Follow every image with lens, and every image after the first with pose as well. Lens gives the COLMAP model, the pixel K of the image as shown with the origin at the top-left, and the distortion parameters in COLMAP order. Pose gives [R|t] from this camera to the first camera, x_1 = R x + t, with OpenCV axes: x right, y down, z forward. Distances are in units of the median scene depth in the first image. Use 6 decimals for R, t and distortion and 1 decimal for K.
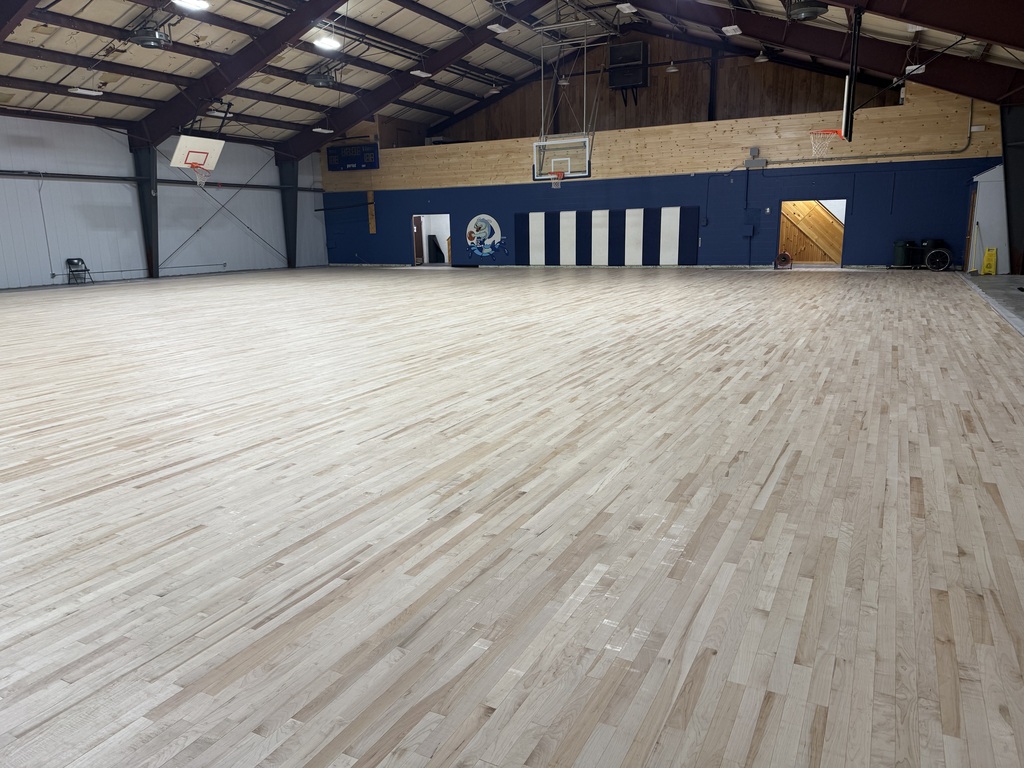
lens RADIAL K [[722.6, 0, 515.7], [0, 722.6, 386.8], [0, 0, 1]] dist [0.060610, -0.068966]
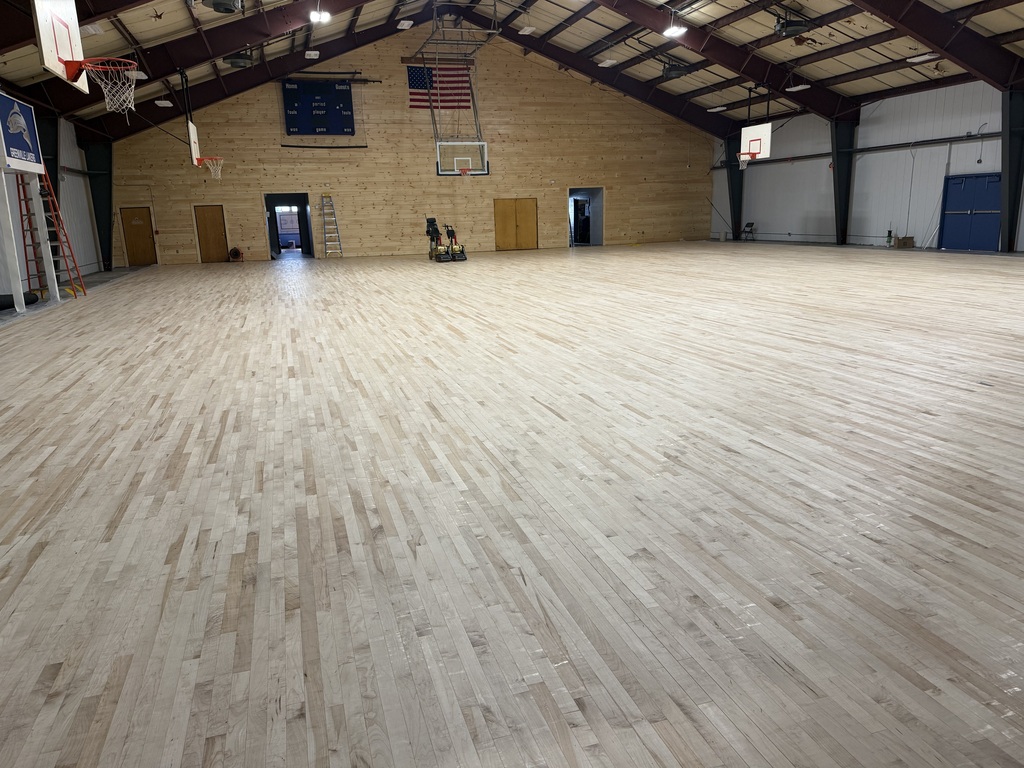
lens RADIAL K [[722.6, 0, 514.3], [0, 722.6, 383.7], [0, 0, 1]] dist [0.060610, -0.068966]
pose [[-0.702306, 0.201309, -0.682819, 0.634496], [-0.109730, 0.917106, 0.383244, -0.332872], [0.703368, 0.344080, -0.621999, 1.460332]]
